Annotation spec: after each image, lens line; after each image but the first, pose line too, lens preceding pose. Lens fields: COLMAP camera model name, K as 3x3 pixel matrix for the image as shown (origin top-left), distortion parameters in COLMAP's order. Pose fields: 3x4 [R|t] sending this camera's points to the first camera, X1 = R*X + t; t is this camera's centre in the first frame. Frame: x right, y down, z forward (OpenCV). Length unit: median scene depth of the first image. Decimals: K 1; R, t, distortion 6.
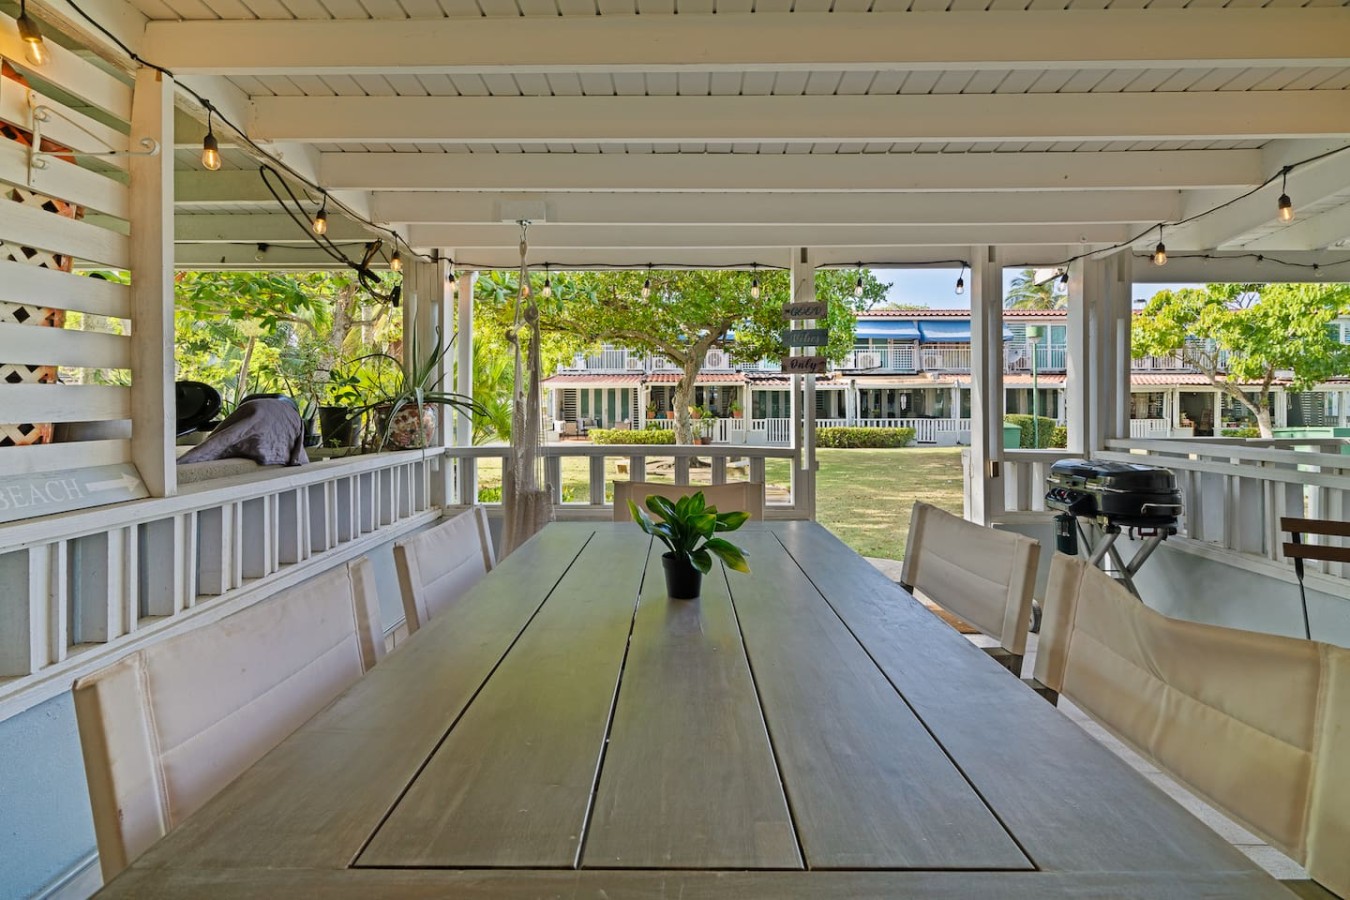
lens RADIAL K [[647.4, 0, 669.7], [0, 647.4, 407.1], [0, 0, 1]] dist [-0.003405, 0.001373]
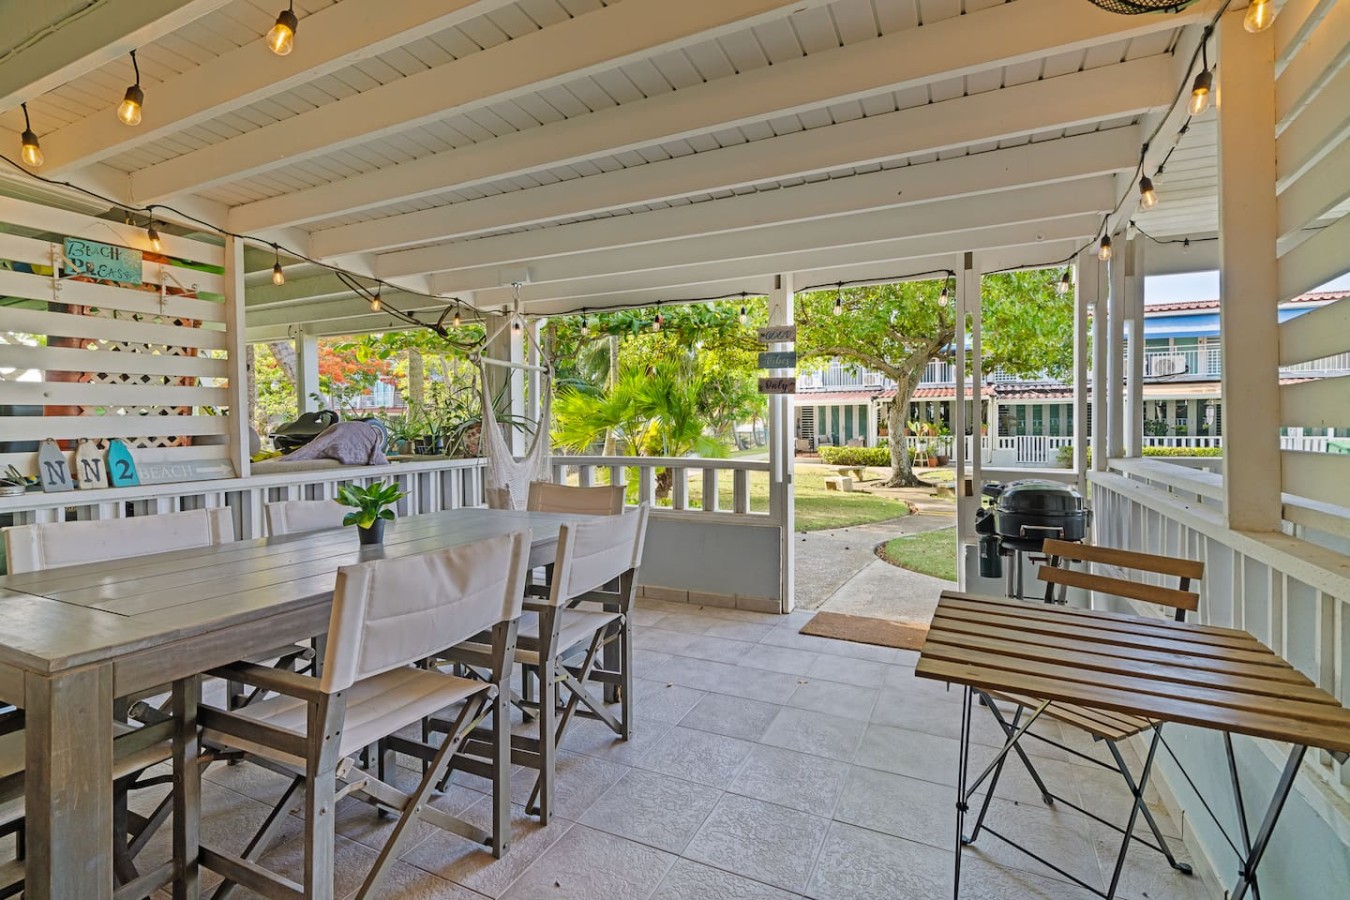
lens RADIAL K [[647.4, 0, 676.8], [0, 647.4, 444.3], [0, 0, 1]] dist [-0.003405, 0.001373]
pose [[0.904108, 0.006811, -0.427249, 0.515153], [0.006281, 0.999553, 0.029227, 0.001365], [0.427257, -0.029108, 0.903662, -0.043999]]
